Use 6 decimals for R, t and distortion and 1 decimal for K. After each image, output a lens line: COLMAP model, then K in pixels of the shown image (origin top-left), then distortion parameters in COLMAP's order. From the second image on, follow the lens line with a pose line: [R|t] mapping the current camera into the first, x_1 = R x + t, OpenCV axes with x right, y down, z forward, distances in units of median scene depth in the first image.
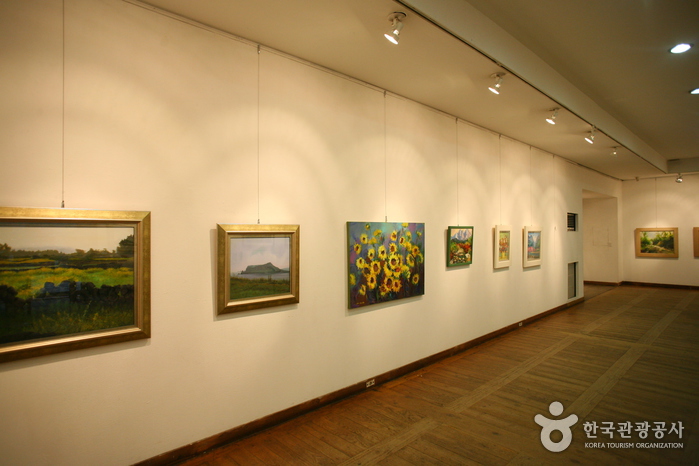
lens RADIAL K [[393.6, 0, 345.5], [0, 393.6, 232.5], [0, 0, 1]] dist [-0.028924, 0.001576]
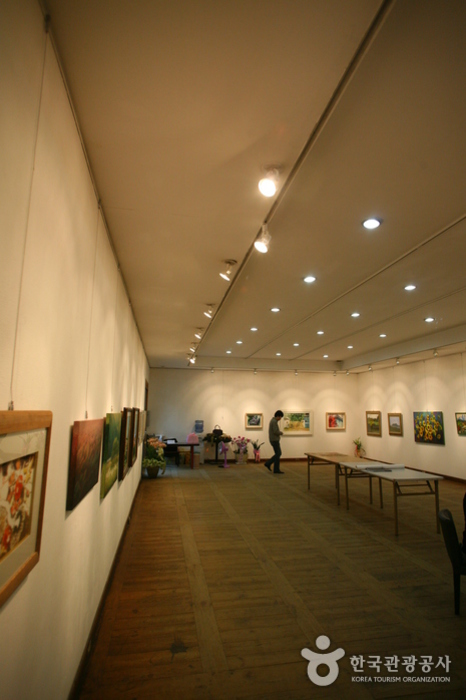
lens RADIAL K [[394.1, 0, 234.4], [0, 394.1, 354.0], [0, 0, 1]] dist [-0.028924, 0.001576]
pose [[-0.548078, -0.115688, -0.828388, 2.996537], [0.008236, 0.989594, -0.143650, -0.042754], [0.836387, -0.085554, -0.541422, 1.385423]]
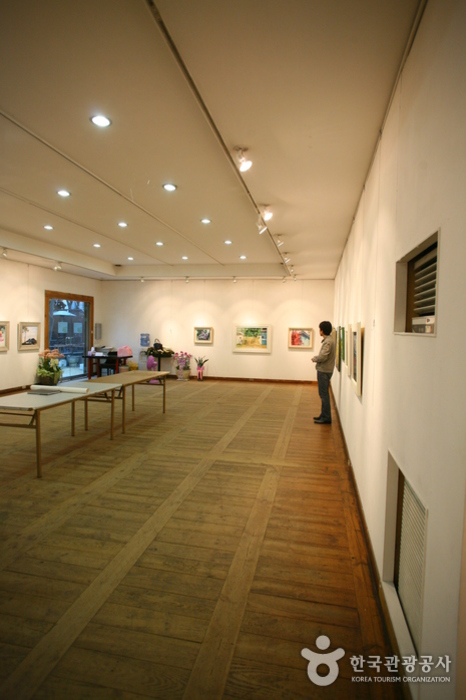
lens RADIAL K [[394.1, 0, 230.0], [0, 394.1, 346.6], [0, 0, 1]] dist [-0.028924, 0.001576]
pose [[-0.827939, 0.019894, -0.560465, 1.605957], [-0.006830, 0.998939, 0.045548, -0.012750], [0.560776, 0.041539, -0.826925, 2.296628]]
